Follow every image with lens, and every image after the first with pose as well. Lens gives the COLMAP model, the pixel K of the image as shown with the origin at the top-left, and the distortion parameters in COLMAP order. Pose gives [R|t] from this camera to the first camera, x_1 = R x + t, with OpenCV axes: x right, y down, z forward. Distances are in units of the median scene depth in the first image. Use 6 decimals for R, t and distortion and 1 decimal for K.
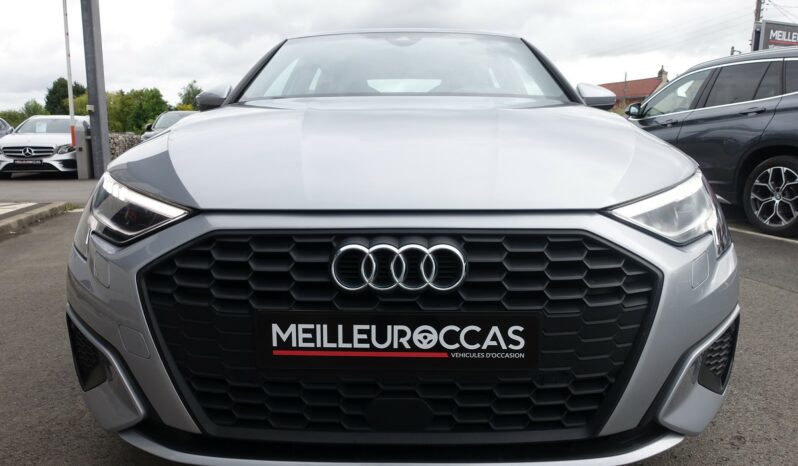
lens RADIAL K [[547.1, 0, 399.0], [0, 547.1, 233.0], [0, 0, 1]] dist [-0.002219, 0.000932]
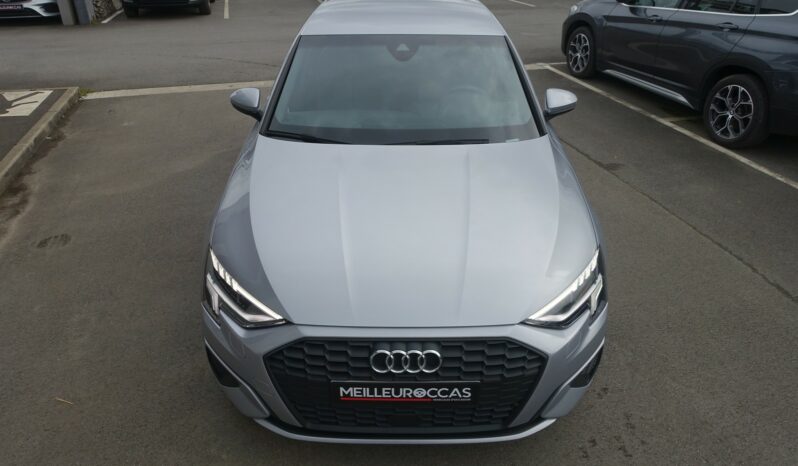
lens RADIAL K [[547.1, 0, 399.0], [0, 547.1, 233.0], [0, 0, 1]] dist [-0.002219, 0.000932]
pose [[0.999866, -0.002785, 0.016151, -0.053097], [-0.002902, 0.939796, 0.341723, -0.965779], [-0.016130, -0.341723, 0.939662, -0.600642]]
